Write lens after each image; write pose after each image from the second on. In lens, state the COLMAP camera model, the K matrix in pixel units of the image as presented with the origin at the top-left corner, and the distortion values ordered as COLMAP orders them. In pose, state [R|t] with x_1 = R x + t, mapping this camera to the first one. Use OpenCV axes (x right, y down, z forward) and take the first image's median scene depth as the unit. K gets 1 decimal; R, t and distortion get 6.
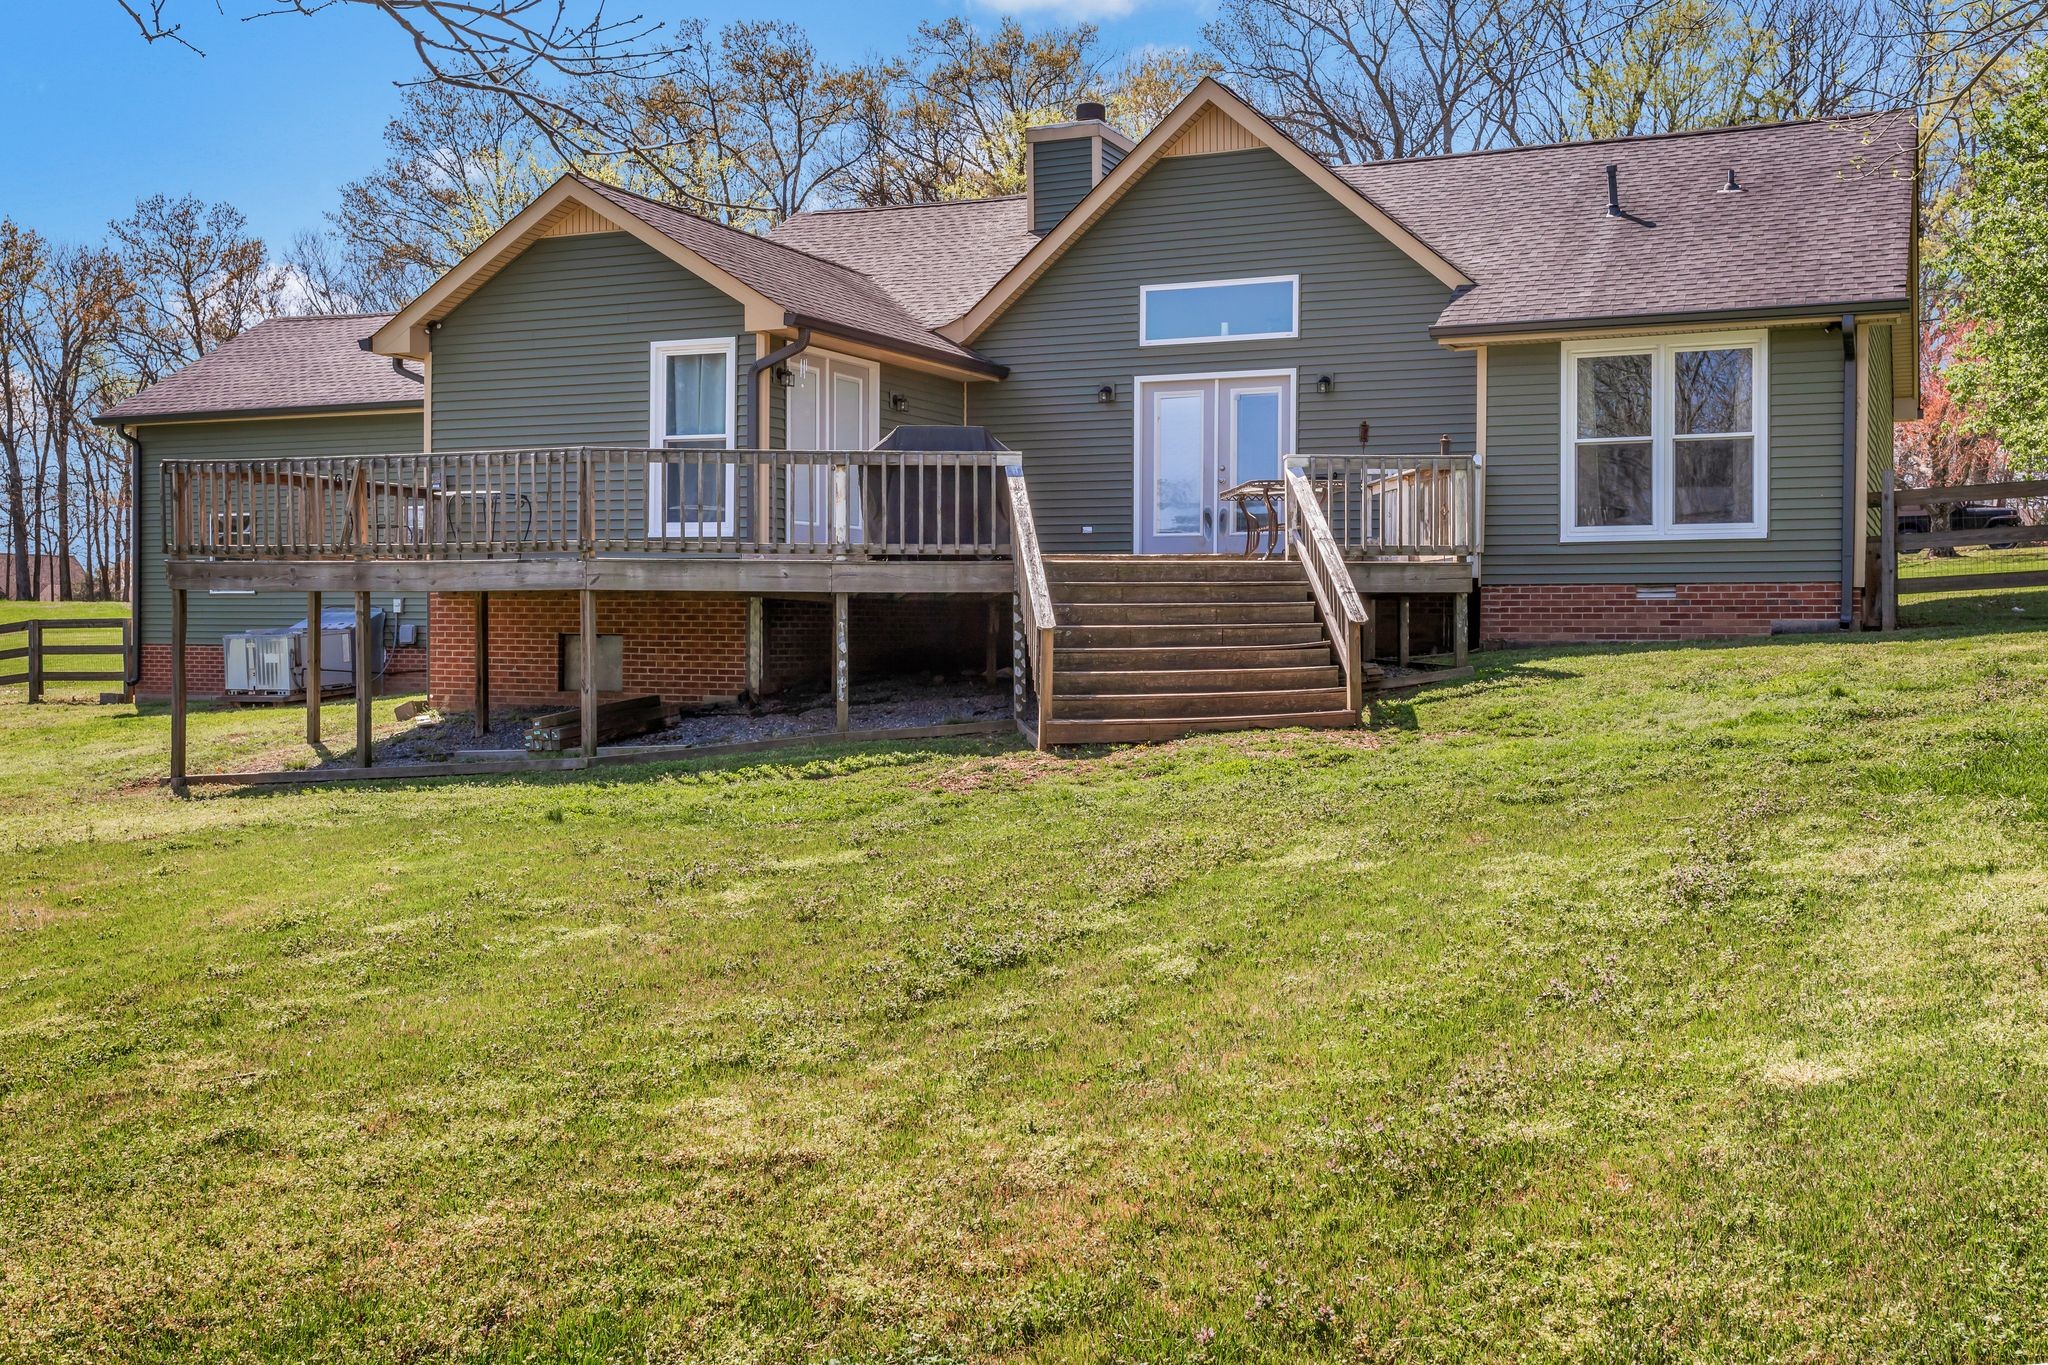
lens RADIAL K [[1951.8, 0, 1024.0], [0, 1951.8, 682.5], [0, 0, 1]] dist [0.005852, 0.000220]
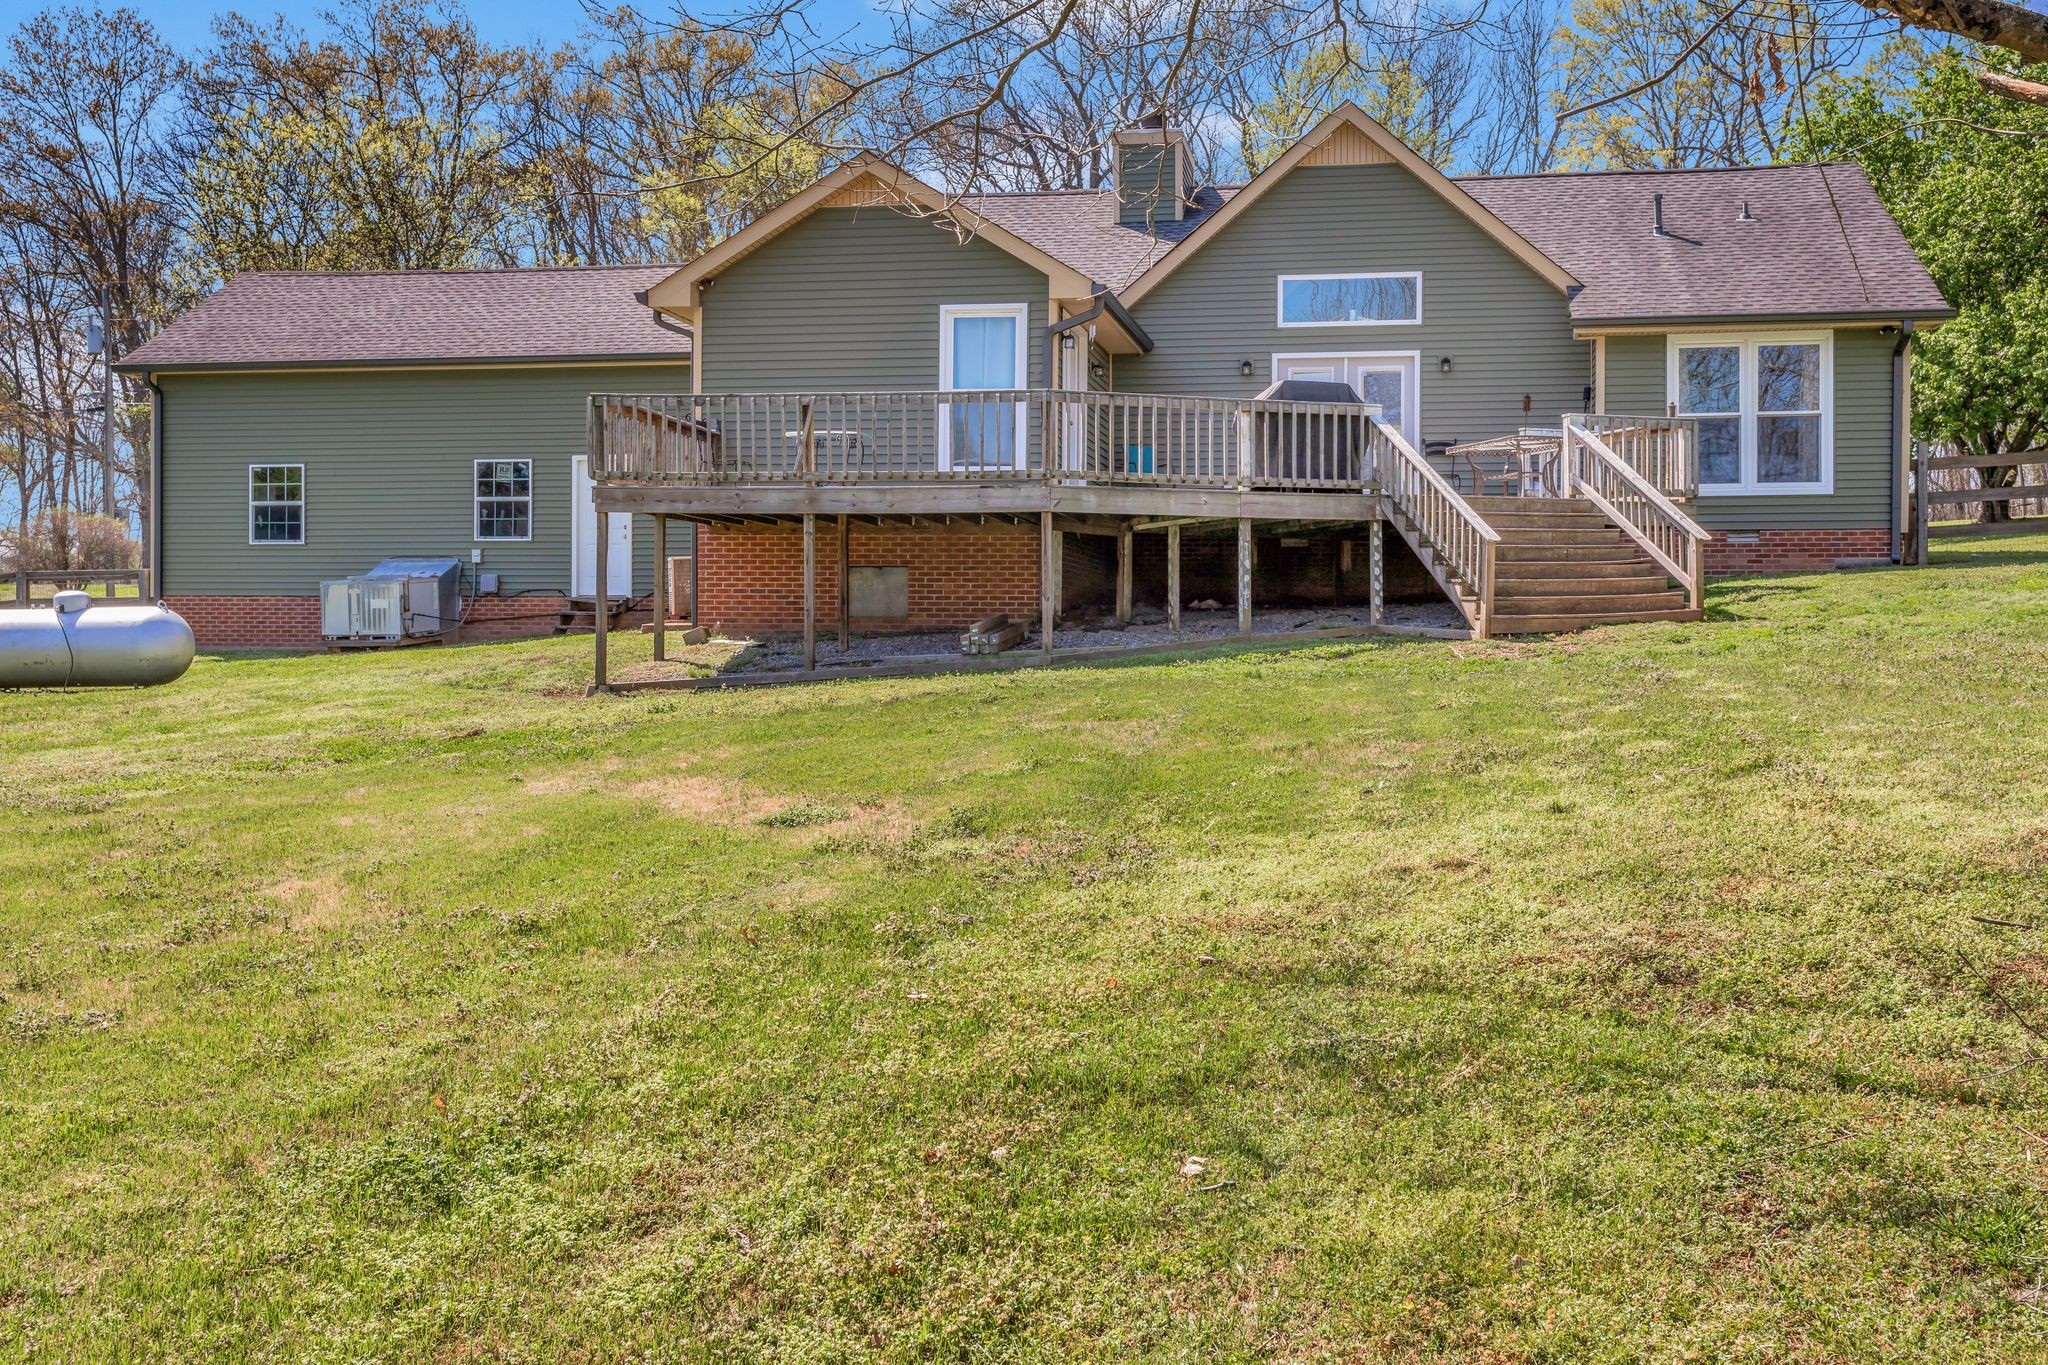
lens RADIAL K [[1954.9, 0, 1024.0], [0, 1954.9, 682.5], [0, 0, 1]] dist [0.004077, -0.006514]
pose [[0.971066, -0.005960, 0.238737, -0.418326], [0.006558, 0.999977, -0.001707, 0.045575], [-0.238721, 0.003224, 0.971083, -0.105541]]
